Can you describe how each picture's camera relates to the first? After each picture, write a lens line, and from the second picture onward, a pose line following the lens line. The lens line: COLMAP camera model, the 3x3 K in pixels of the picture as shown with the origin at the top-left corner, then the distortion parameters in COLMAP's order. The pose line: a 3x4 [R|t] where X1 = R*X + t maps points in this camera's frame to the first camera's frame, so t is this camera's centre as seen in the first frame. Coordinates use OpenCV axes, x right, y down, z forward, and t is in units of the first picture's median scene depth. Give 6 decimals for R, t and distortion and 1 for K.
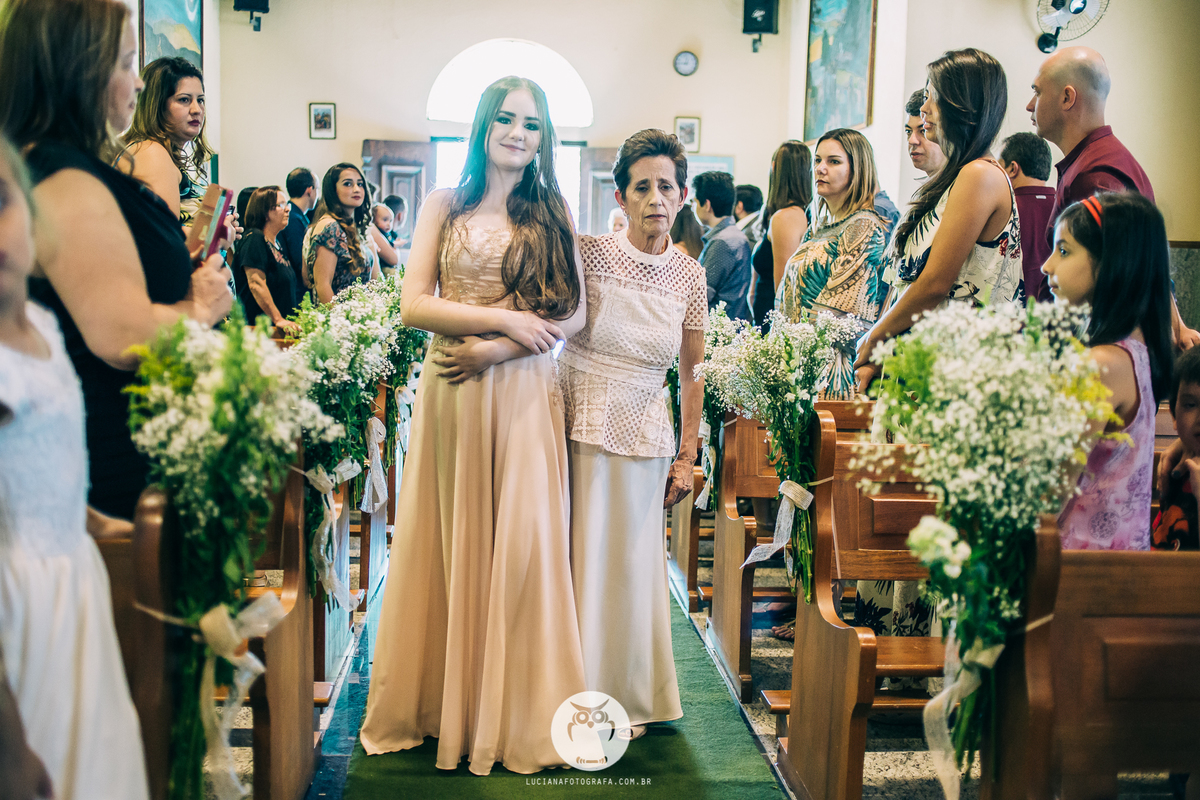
lens RADIAL K [[1159.0, 0, 600.0], [0, 1159.0, 400.0], [0, 0, 1]] dist [-0.072259, 0.028615]
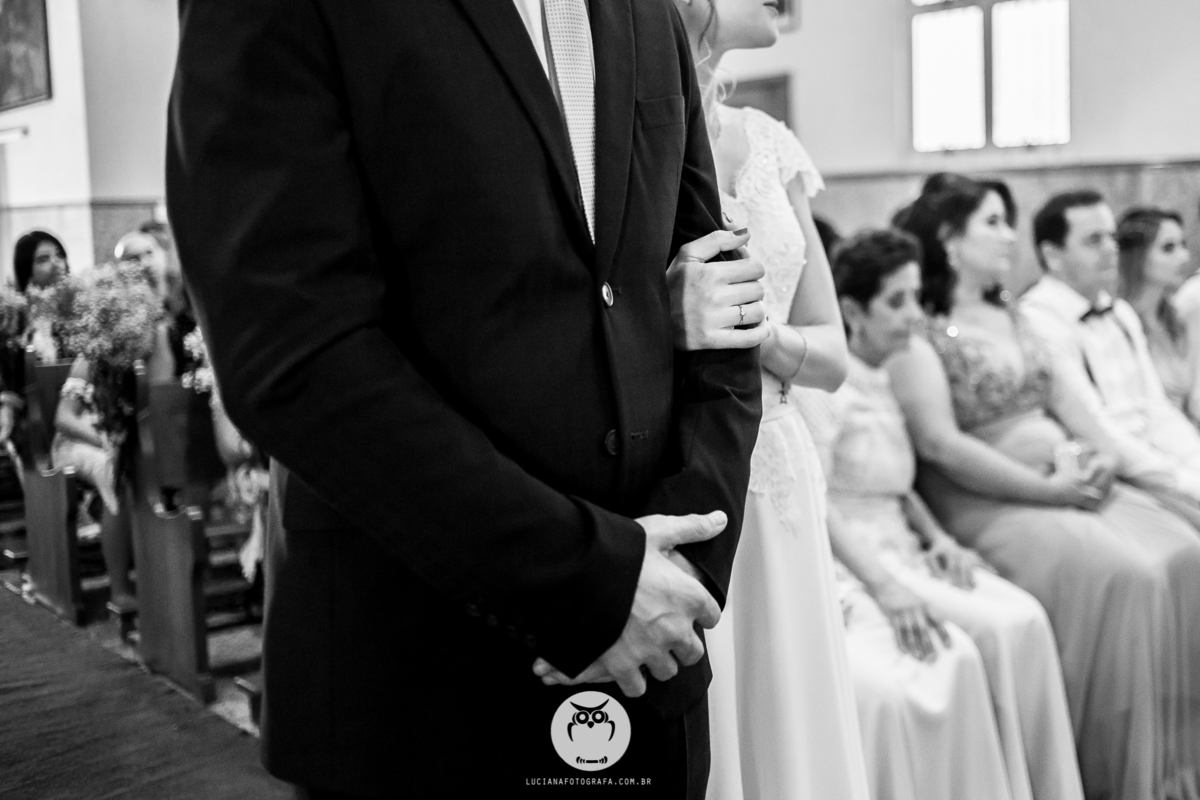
lens RADIAL K [[1221.5, 0, 600.0], [0, 1221.5, 400.0], [0, 0, 1]] dist [-0.072948, 0.042596]
pose [[0.806081, -0.135894, 0.575991, -0.185147], [0.118652, 0.990627, 0.067670, 0.114302], [-0.579789, 0.013795, 0.814650, -1.159803]]
